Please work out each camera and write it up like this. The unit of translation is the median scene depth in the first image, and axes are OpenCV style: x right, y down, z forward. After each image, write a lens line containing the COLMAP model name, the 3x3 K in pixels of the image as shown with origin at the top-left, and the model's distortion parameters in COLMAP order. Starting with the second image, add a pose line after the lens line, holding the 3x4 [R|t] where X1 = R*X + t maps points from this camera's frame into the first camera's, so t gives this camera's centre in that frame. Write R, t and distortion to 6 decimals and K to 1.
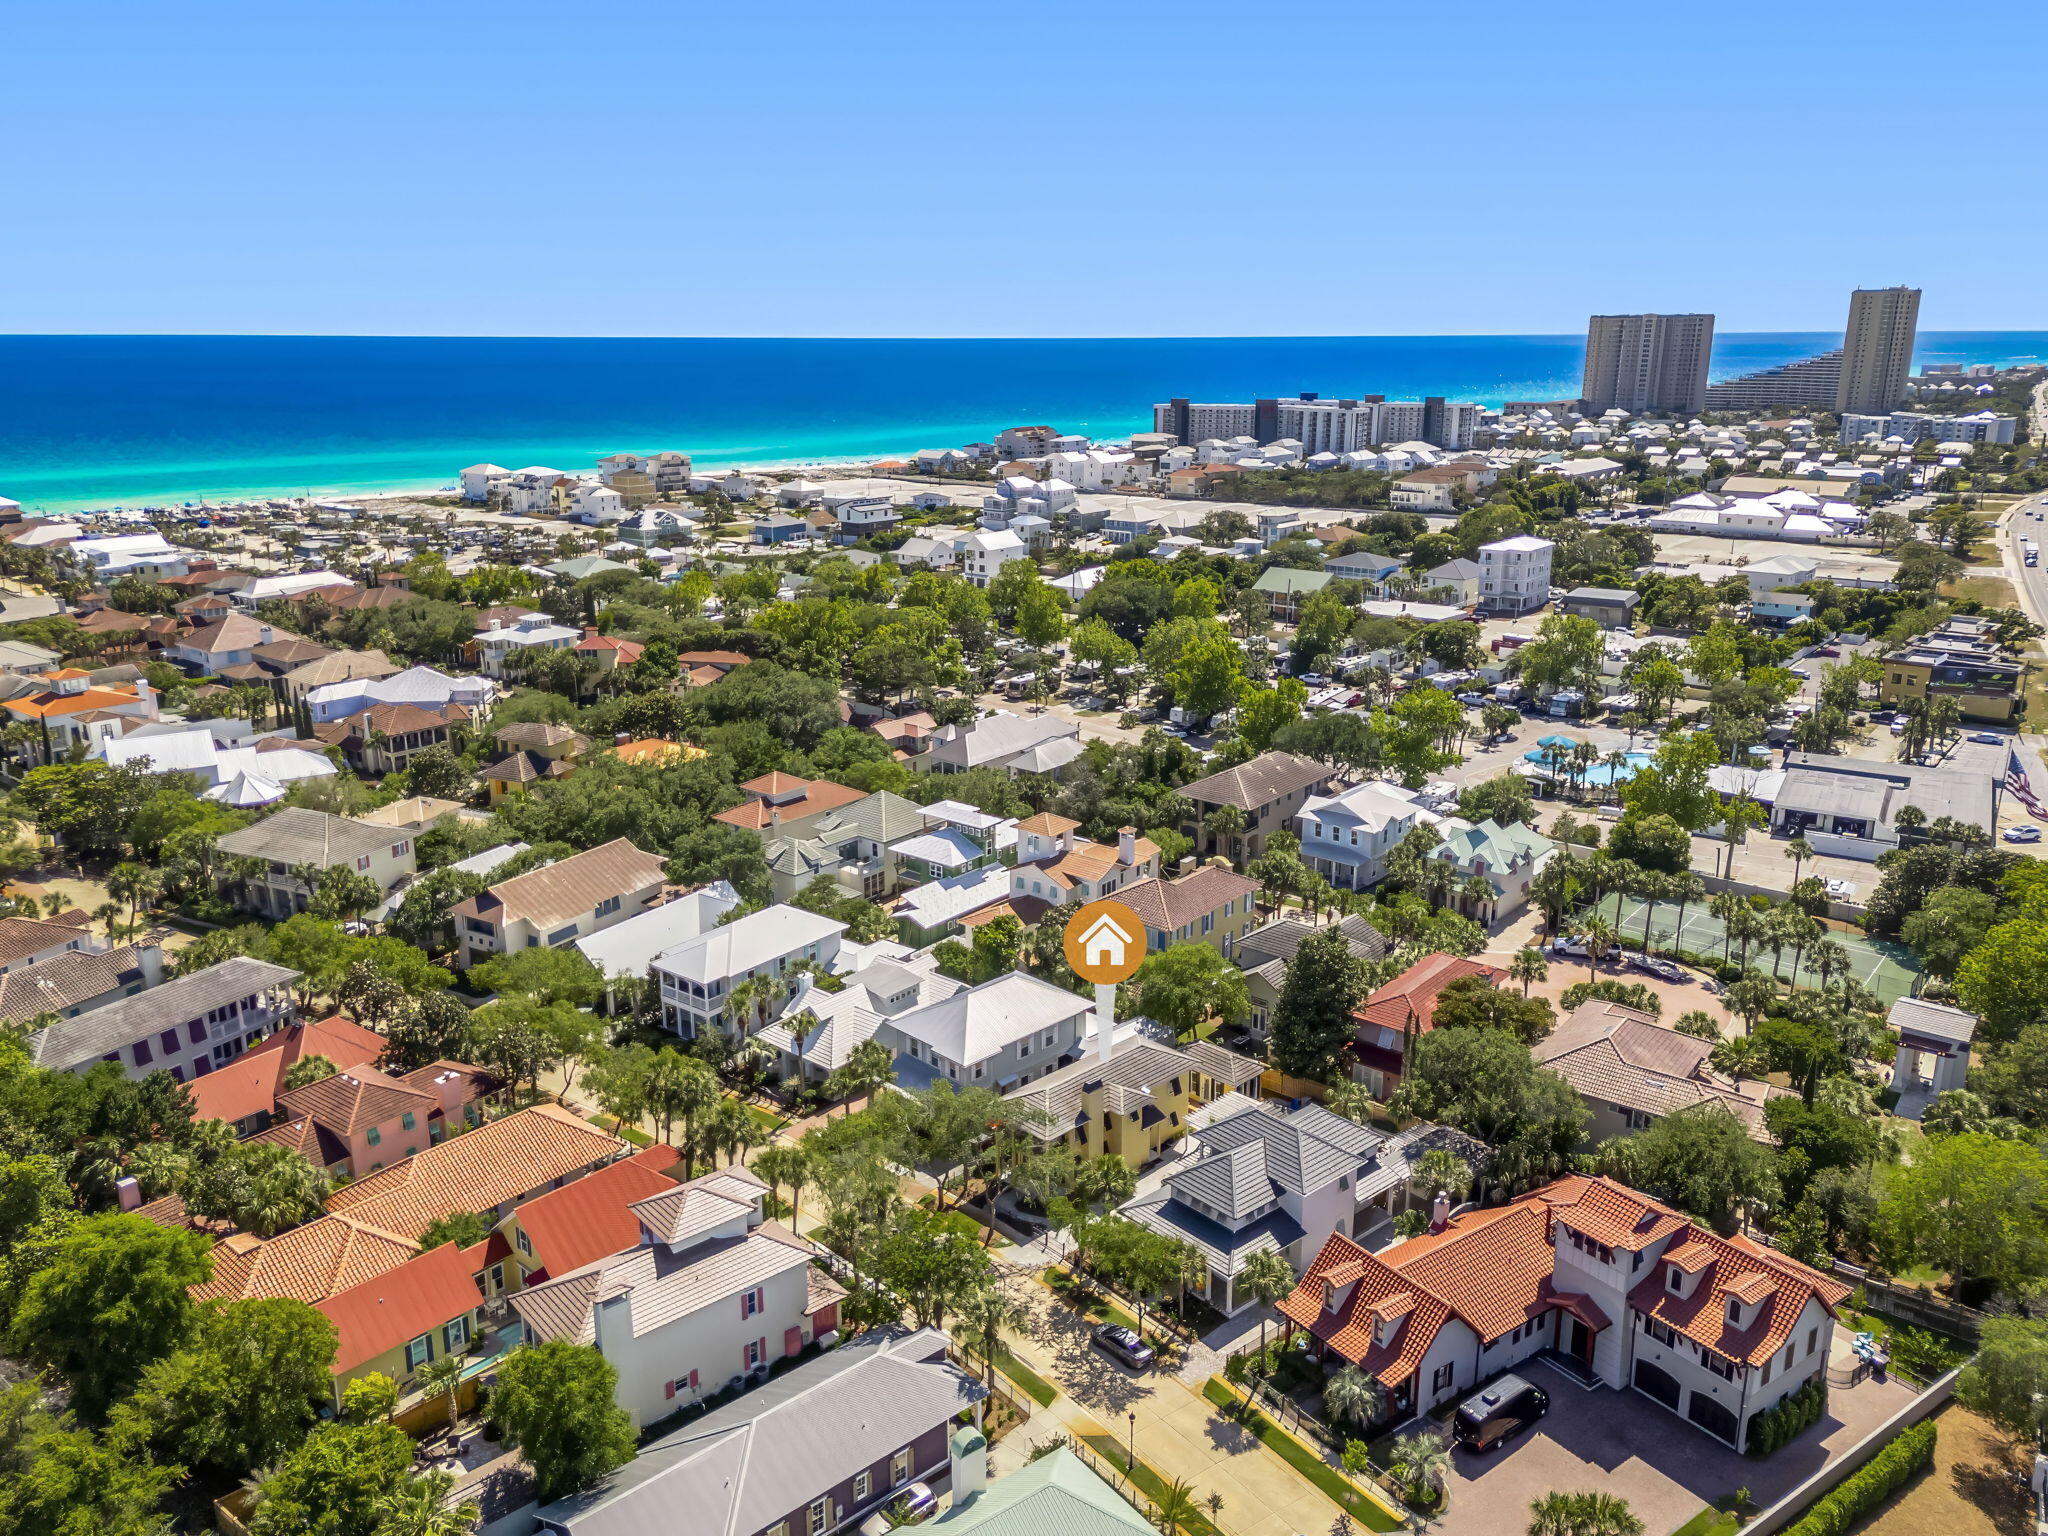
lens RADIAL K [[1510.1, 0, 1003.5], [0, 1510.1, 776.8], [0, 0, 1]] dist [0.061621, -0.019741]
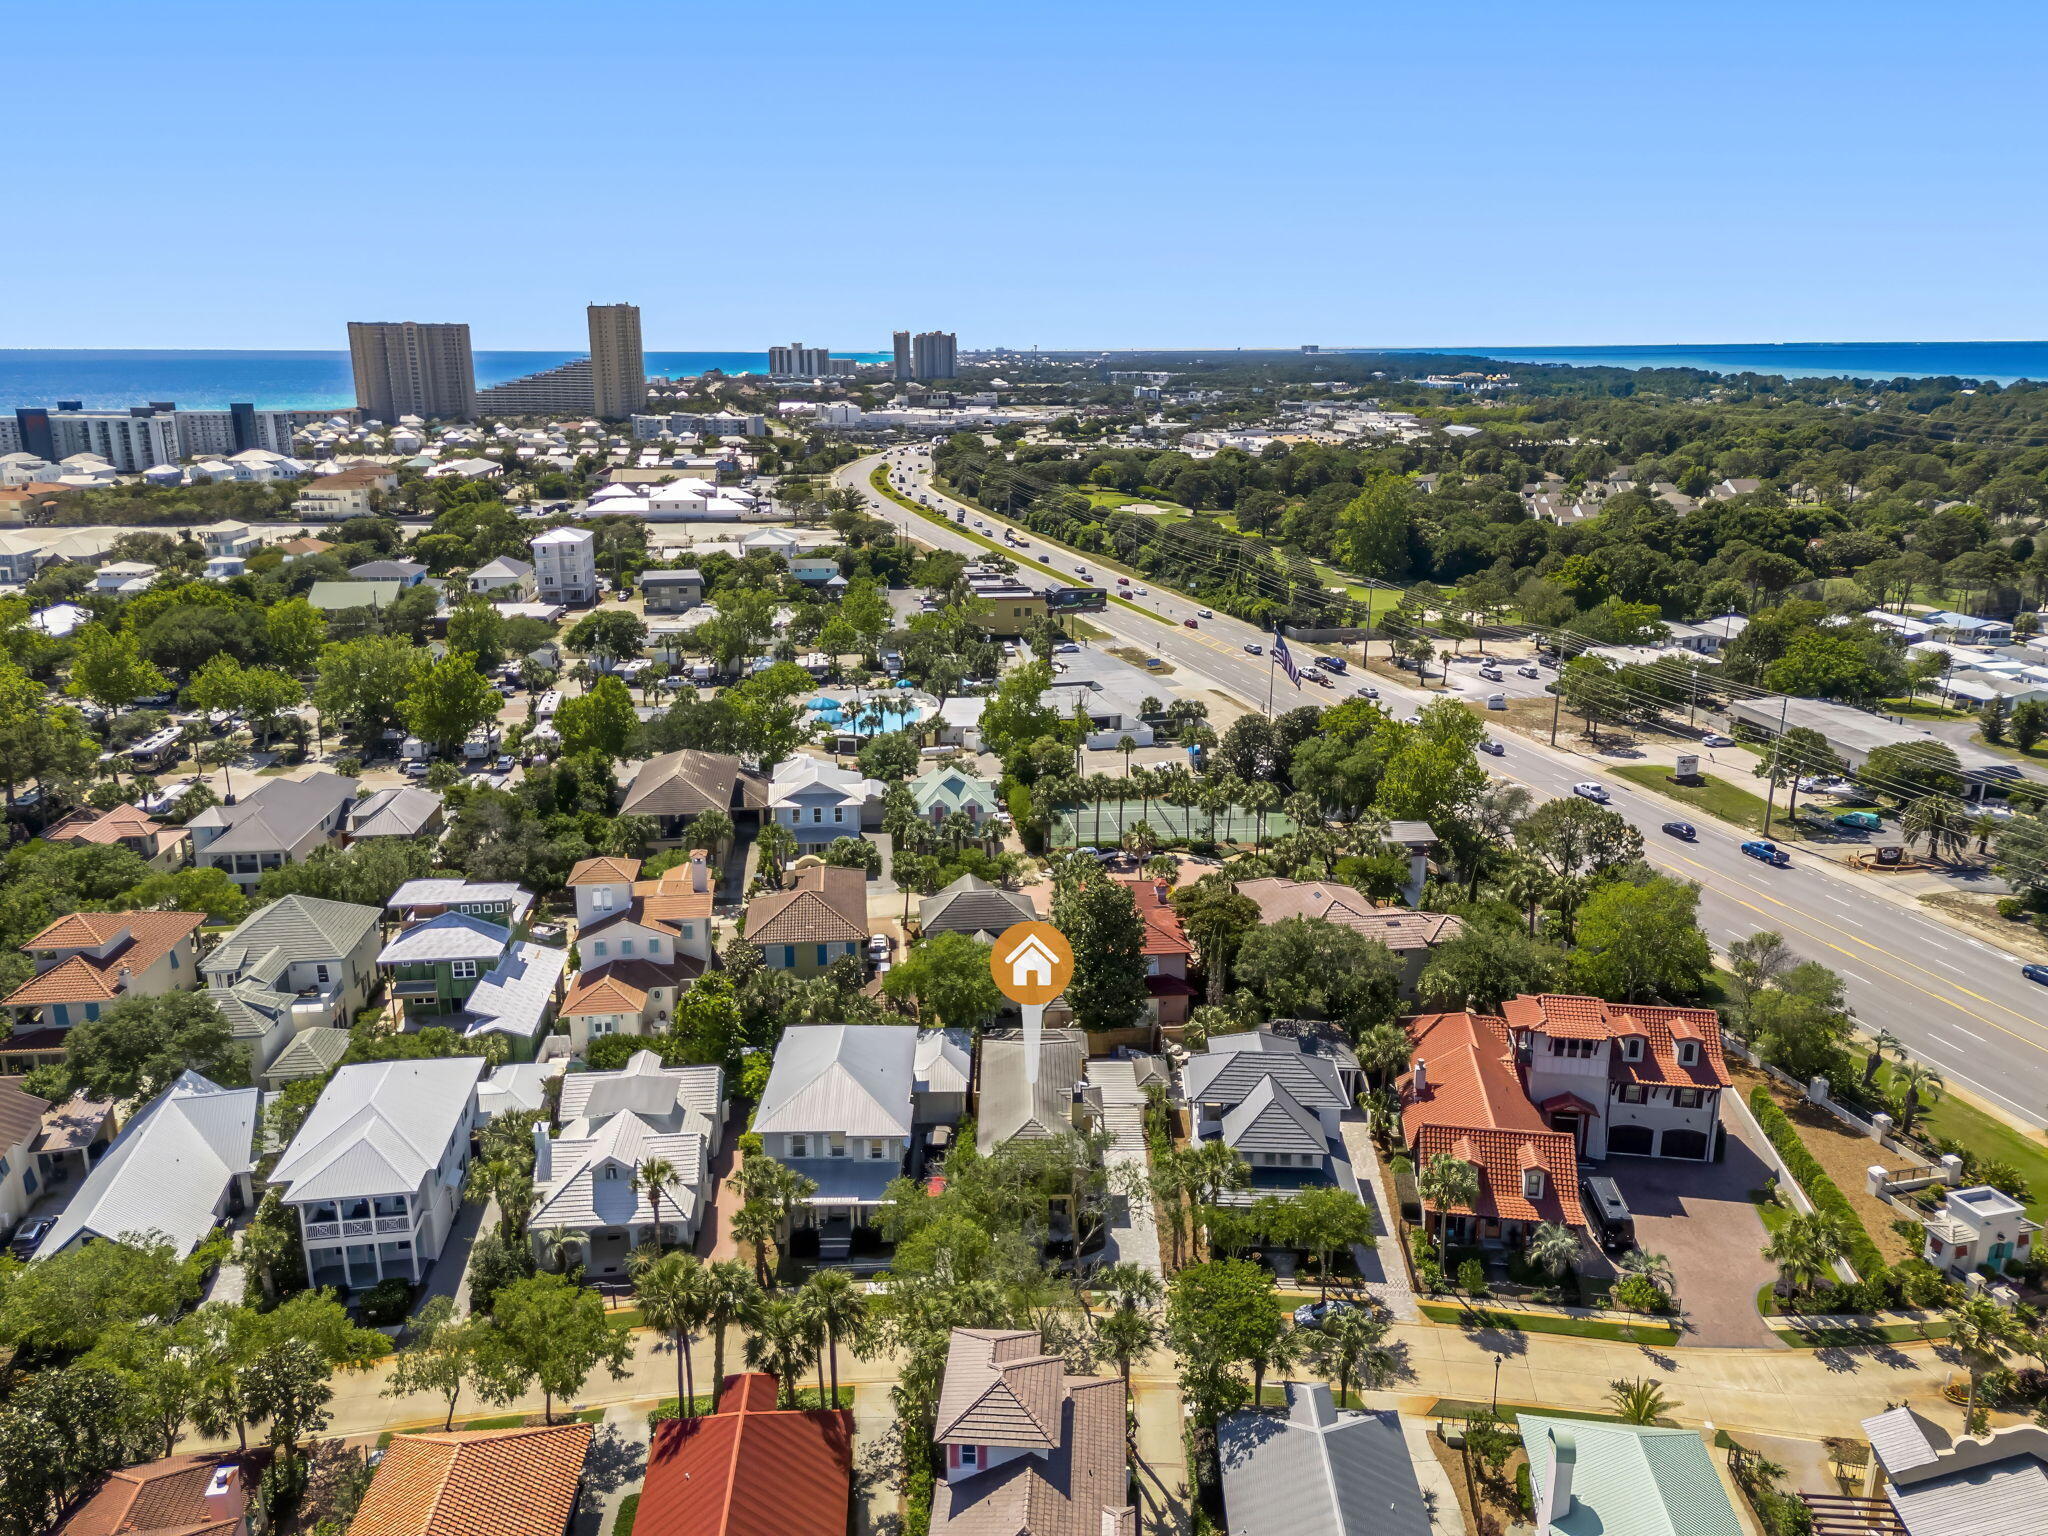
lens RADIAL K [[1510.1, 0, 1020.3], [0, 1510.1, 769.7], [0, 0, 1]] dist [0.061621, -0.019741]
pose [[0.695571, -0.192750, 0.692119, -0.217431], [0.202379, 0.976897, 0.068671, -0.018879], [-0.689365, 0.092305, 0.718509, 0.150955]]
